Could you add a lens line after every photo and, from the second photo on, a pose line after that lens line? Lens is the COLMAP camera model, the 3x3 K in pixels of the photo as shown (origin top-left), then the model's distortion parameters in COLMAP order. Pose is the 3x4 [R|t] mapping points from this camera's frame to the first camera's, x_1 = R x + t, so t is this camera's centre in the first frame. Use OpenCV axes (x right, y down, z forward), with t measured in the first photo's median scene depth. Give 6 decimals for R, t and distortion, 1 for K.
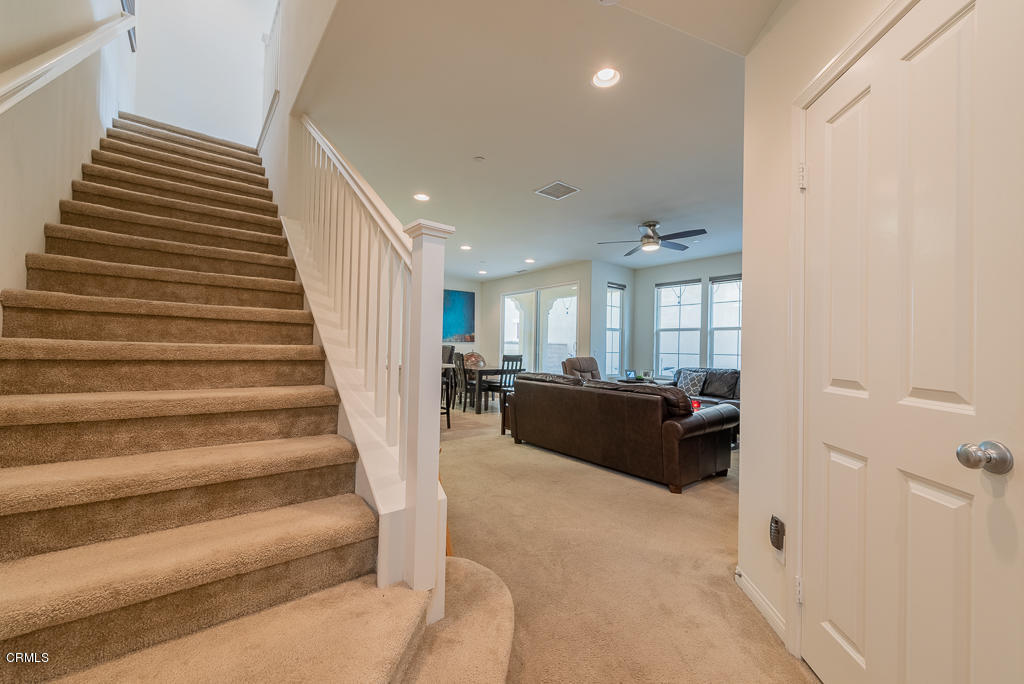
lens RADIAL K [[395.7, 0, 514.0], [0, 395.7, 345.4], [0, 0, 1]] dist [0.001516, 0.000222]
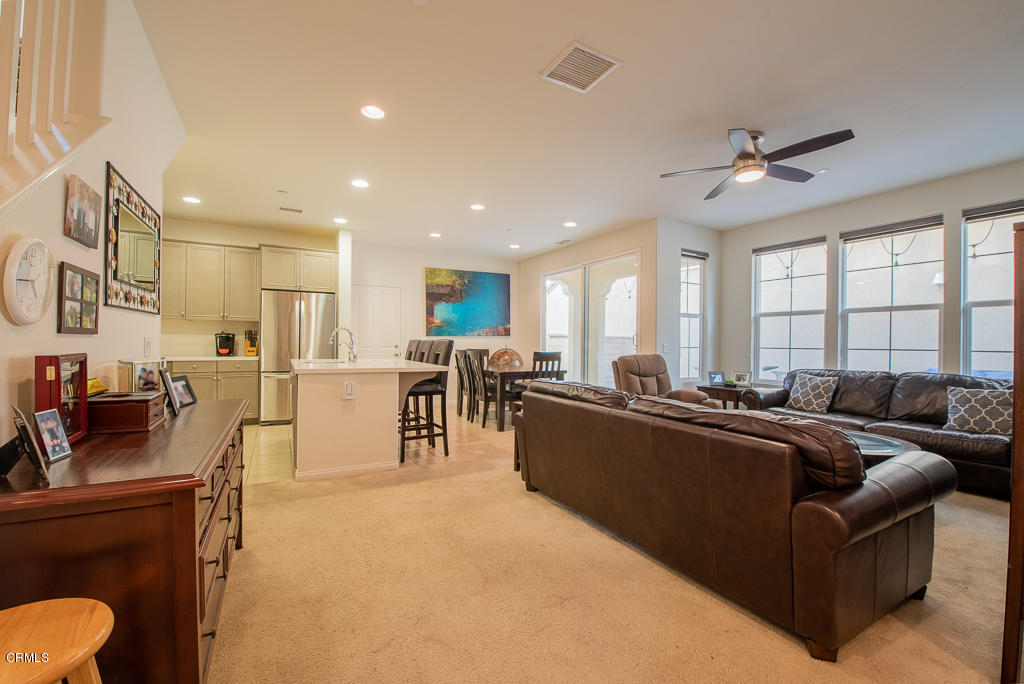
lens RADIAL K [[417.9, 0, 512.9], [0, 417.9, 344.9], [0, 0, 1]] dist [-0.023690, -0.000033]
pose [[0.986093, -0.009561, -0.165919, 0.062630], [0.011205, 0.999897, 0.008975, 0.003148], [0.165816, -0.010709, 0.986099, 0.217966]]
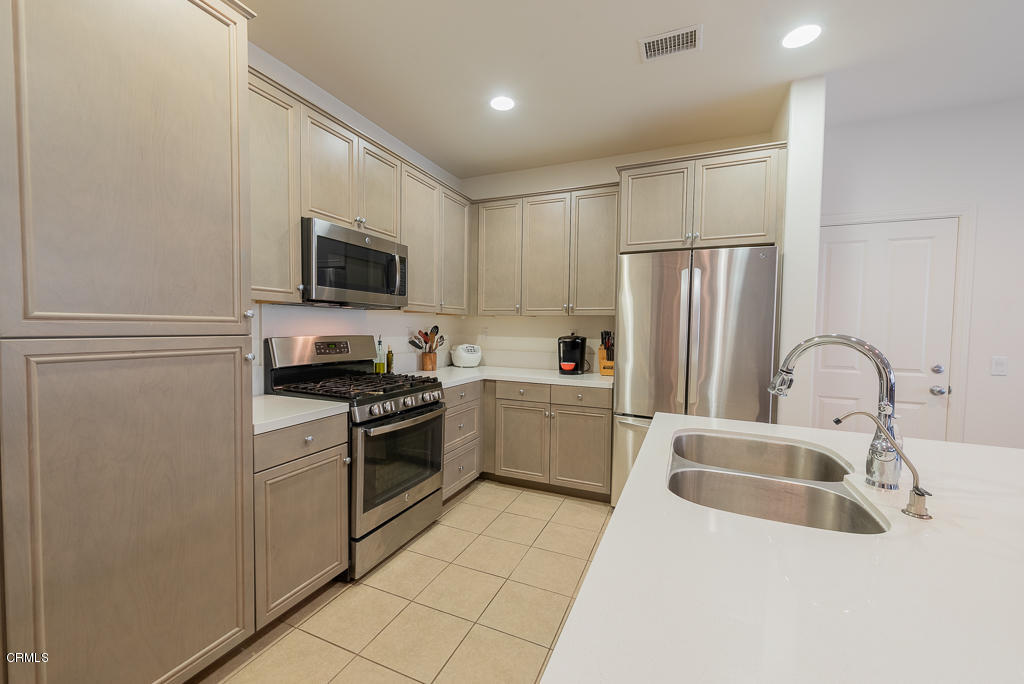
lens RADIAL K [[404.3, 0, 512.0], [0, 404.3, 342.0], [0, 0, 1]] dist [0.001291, 0.000056]
pose [[0.459125, 0.019865, -0.888149, -0.225144], [0.000757, 0.999741, 0.022752, -0.022555], [0.888371, -0.011118, 0.458991, 0.630172]]
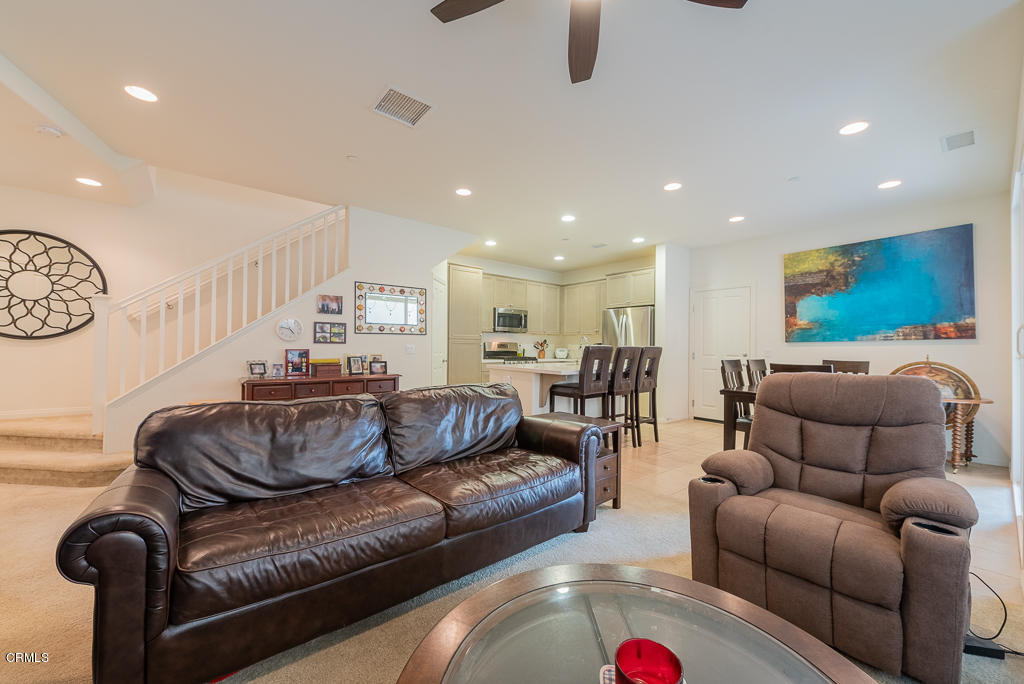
lens RADIAL K [[395.7, 0, 514.0], [0, 395.7, 345.4], [0, 0, 1]] dist [0.001516, 0.000222]
pose [[0.008581, -0.024807, -0.999655, 0.435933], [-0.003125, 0.999687, -0.024835, 0.014467], [0.999958, 0.003337, 0.008501, 0.672821]]
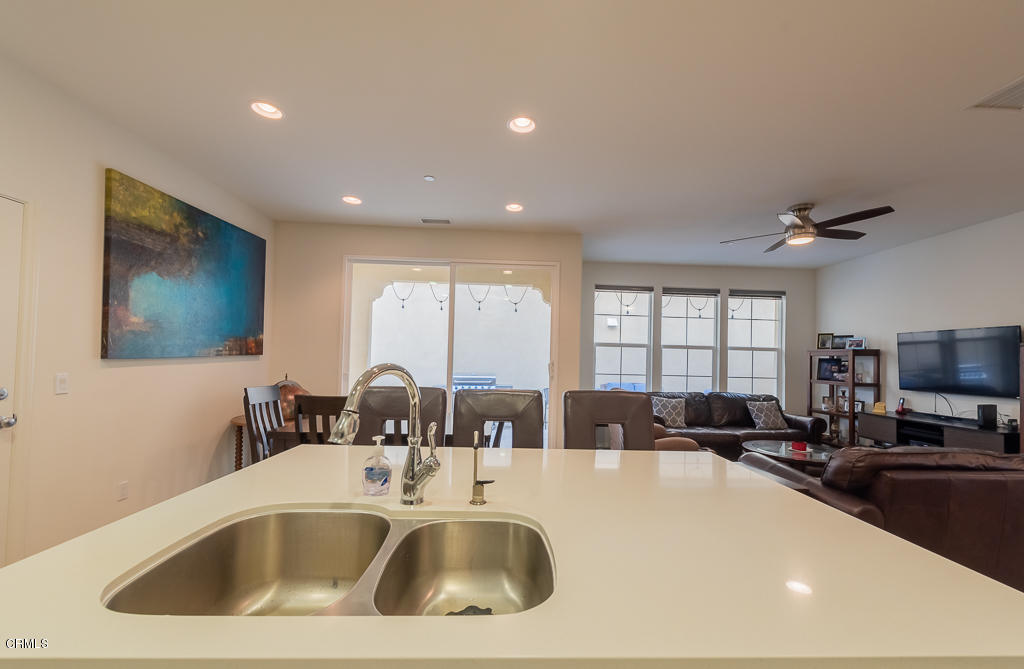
lens RADIAL K [[405.1, 0, 520.0], [0, 405.1, 353.2], [0, 0, 1]] dist [0.002138, 0.000139]
pose [[0.591186, 0.003876, 0.806526, -0.392618], [-0.019581, 0.999763, 0.009549, -0.027514], [-0.806297, -0.021438, 0.591122, 0.690226]]
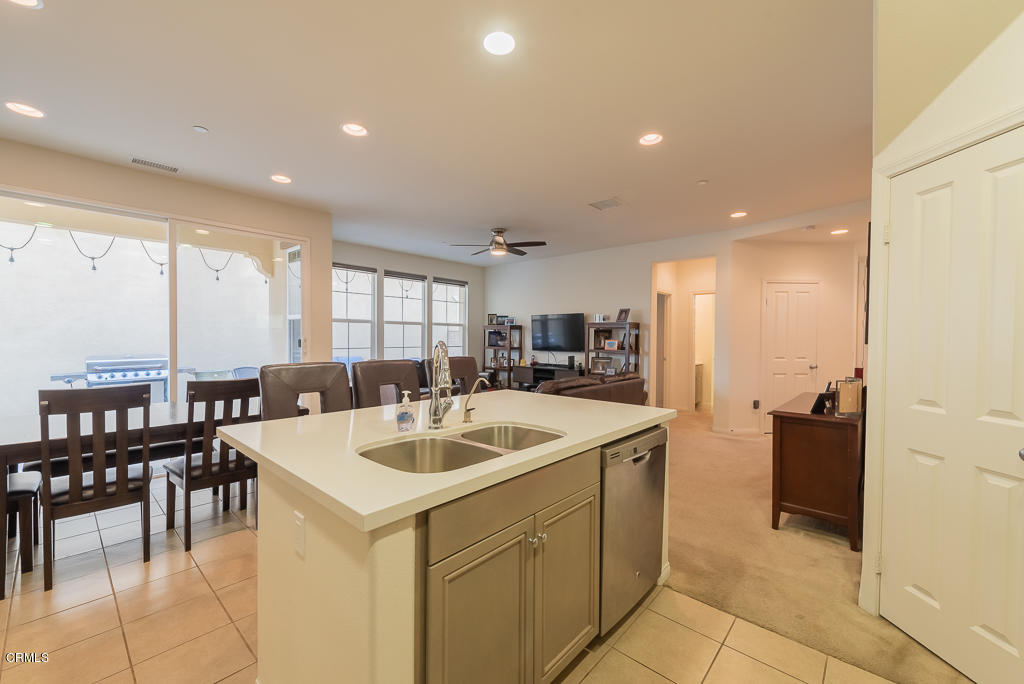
lens RADIAL K [[404.3, 0, 512.0], [0, 404.3, 342.0], [0, 0, 1]] dist [0.001291, 0.000056]
pose [[-0.163192, -0.033836, 0.986014, -0.534716], [-0.018772, 0.999337, 0.031186, -0.028047], [-0.986416, -0.013420, -0.163719, 0.810257]]
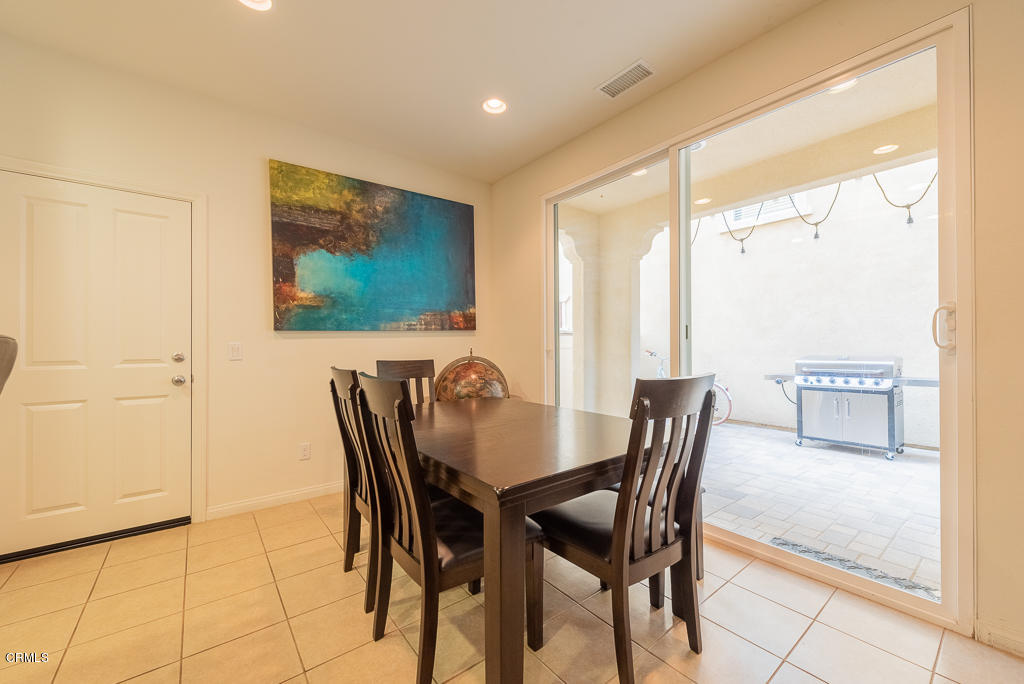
lens RADIAL K [[395.7, 0, 514.0], [0, 395.7, 345.4], [0, 0, 1]] dist [0.001516, 0.000222]
pose [[0.999575, -0.026547, -0.012047, -0.076921], [0.026642, 0.999614, 0.007850, 0.006110], [0.011833, -0.008168, 0.999897, 0.809796]]
